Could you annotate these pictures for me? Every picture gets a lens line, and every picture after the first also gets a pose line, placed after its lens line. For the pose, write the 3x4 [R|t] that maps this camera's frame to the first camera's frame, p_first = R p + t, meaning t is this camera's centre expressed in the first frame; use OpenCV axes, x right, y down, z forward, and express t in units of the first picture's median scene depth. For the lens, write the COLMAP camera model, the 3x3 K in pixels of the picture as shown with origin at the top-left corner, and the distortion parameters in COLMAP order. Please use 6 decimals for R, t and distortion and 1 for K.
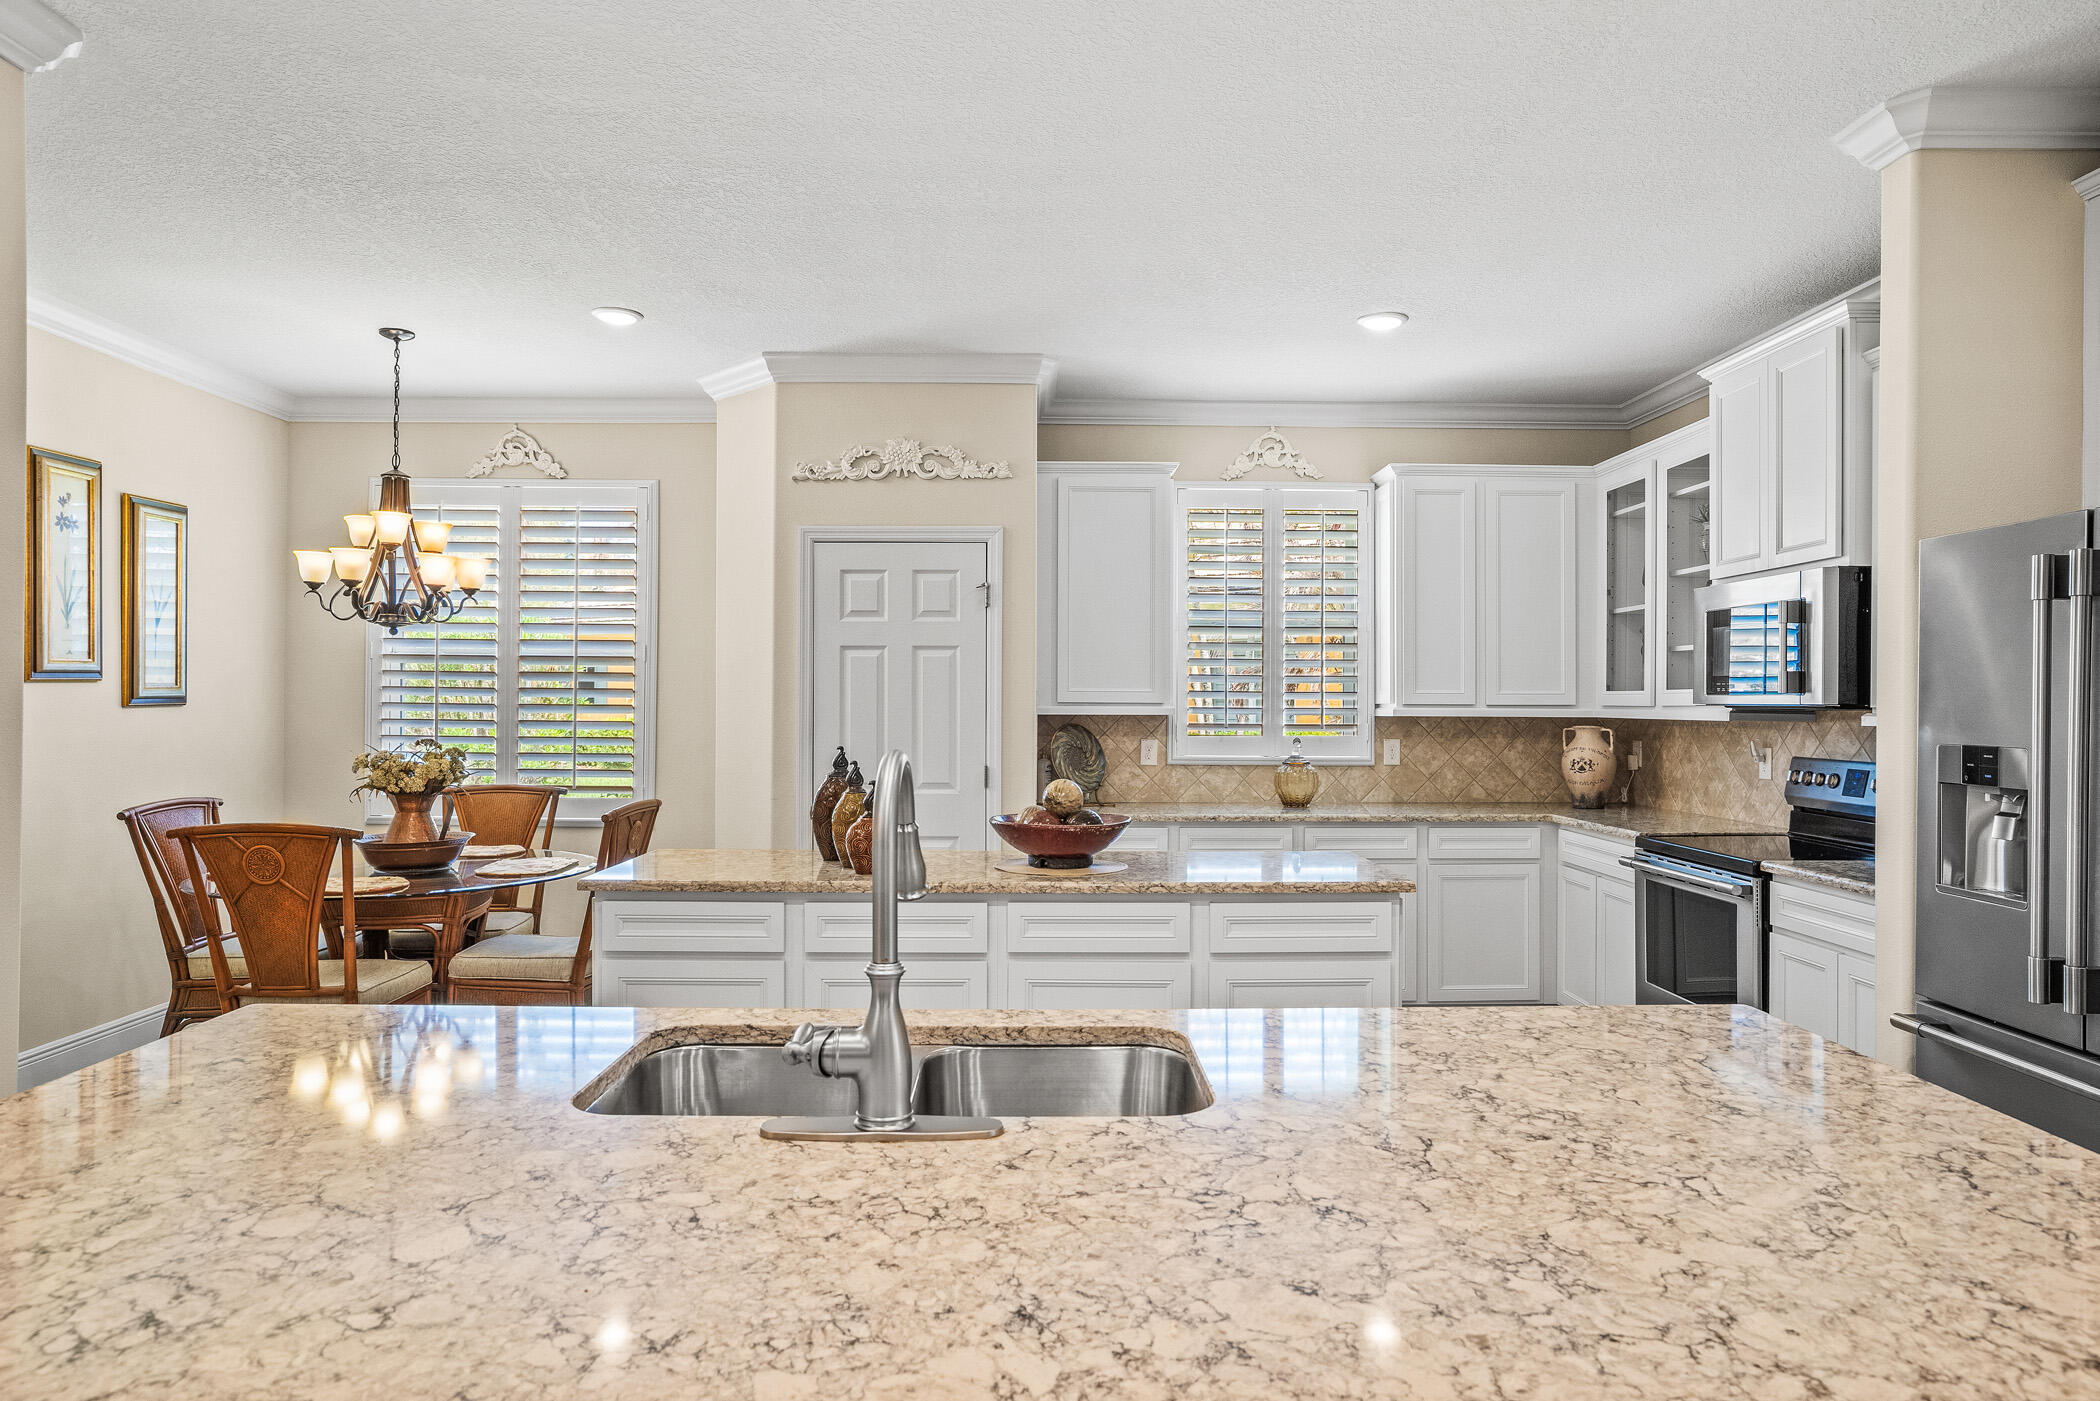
lens RADIAL K [[1263.1, 0, 1050.0], [0, 1263.1, 700.5], [0, 0, 1]] dist [-0.005892, 0.000256]
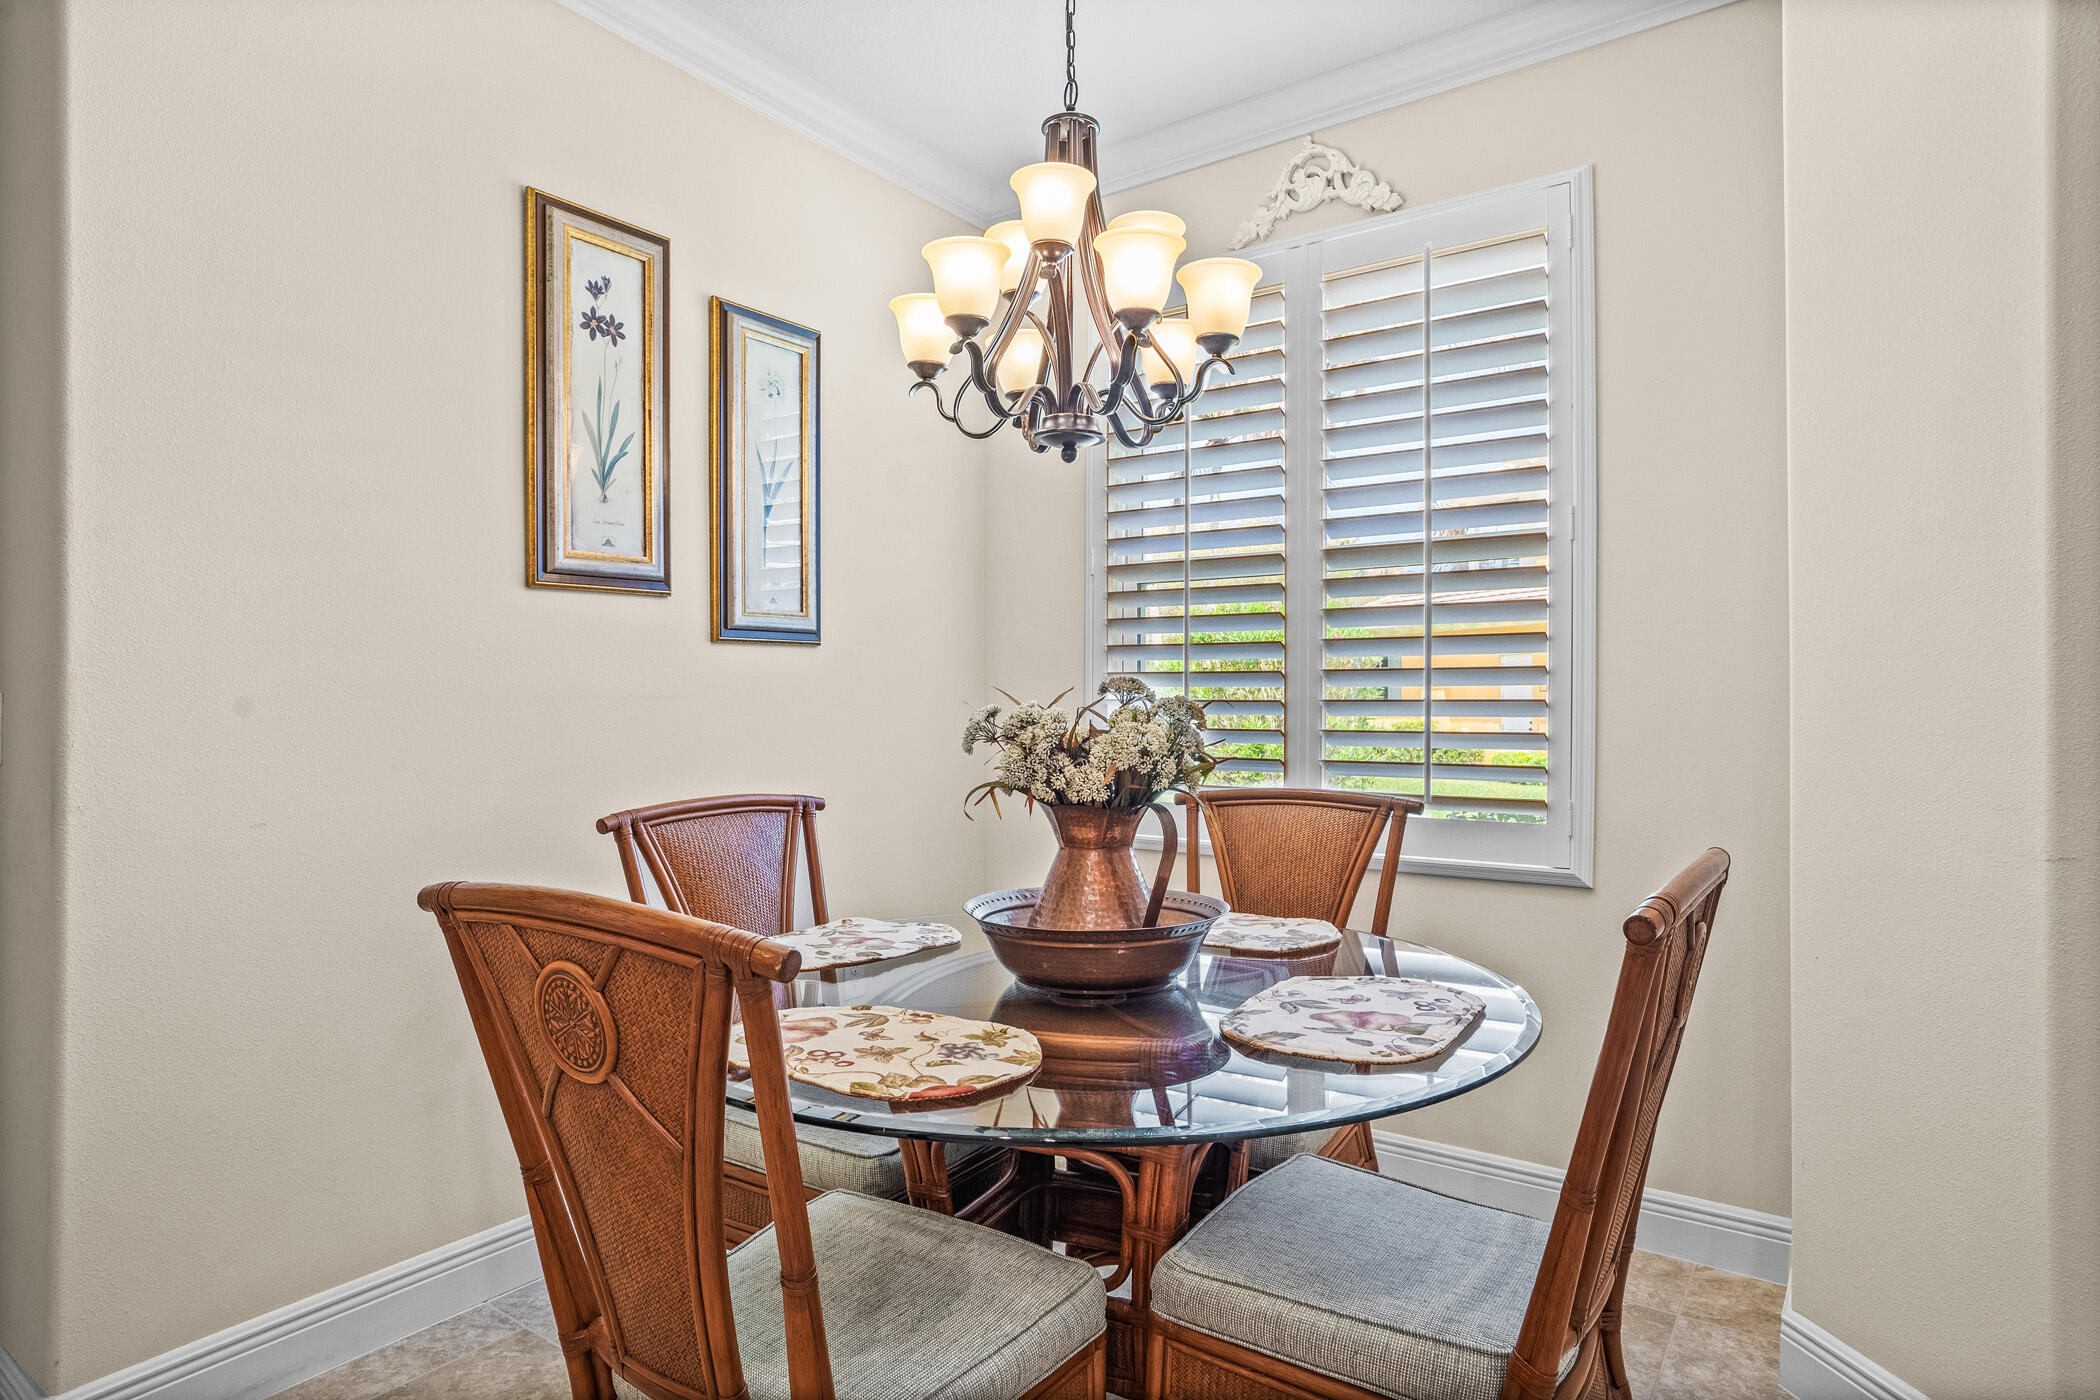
lens RADIAL K [[1122.0, 0, 1050.0], [0, 1122.0, 700.0], [0, 0, 1]] dist [-0.003714, -0.000446]
pose [[0.812786, -0.009316, -0.582487, -0.292512], [0.004169, 0.999940, -0.010175, 0.041602], [0.582547, 0.005841, 0.812776, 0.675184]]
